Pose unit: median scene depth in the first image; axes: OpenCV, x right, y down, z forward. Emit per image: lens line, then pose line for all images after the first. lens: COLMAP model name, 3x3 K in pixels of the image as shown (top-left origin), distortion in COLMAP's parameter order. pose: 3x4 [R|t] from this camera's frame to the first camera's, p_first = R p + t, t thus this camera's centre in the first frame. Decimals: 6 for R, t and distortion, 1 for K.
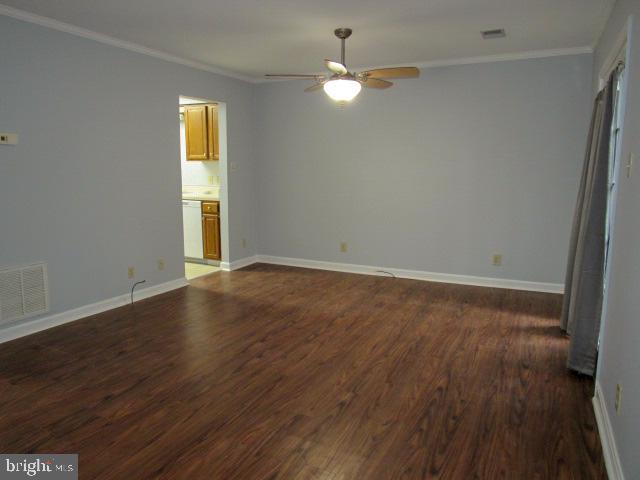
lens RADIAL K [[466.5, 0, 318.4], [0, 466.5, 240.8], [0, 0, 1]] dist [-0.028007, -0.001244]
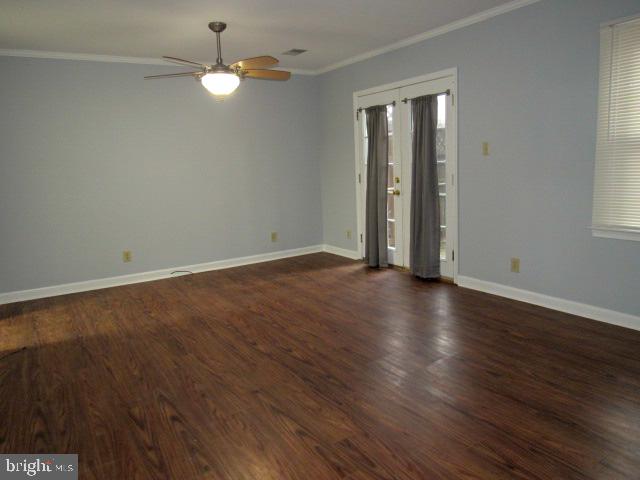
lens RADIAL K [[466.5, 0, 318.4], [0, 466.5, 237.6], [0, 0, 1]] dist [-0.028007, -0.001244]
pose [[0.504137, -0.161384, 0.848411, -0.751971], [0.173262, 0.981312, 0.083711, -0.048357], [-0.846065, 0.104795, 0.522677, 0.345224]]
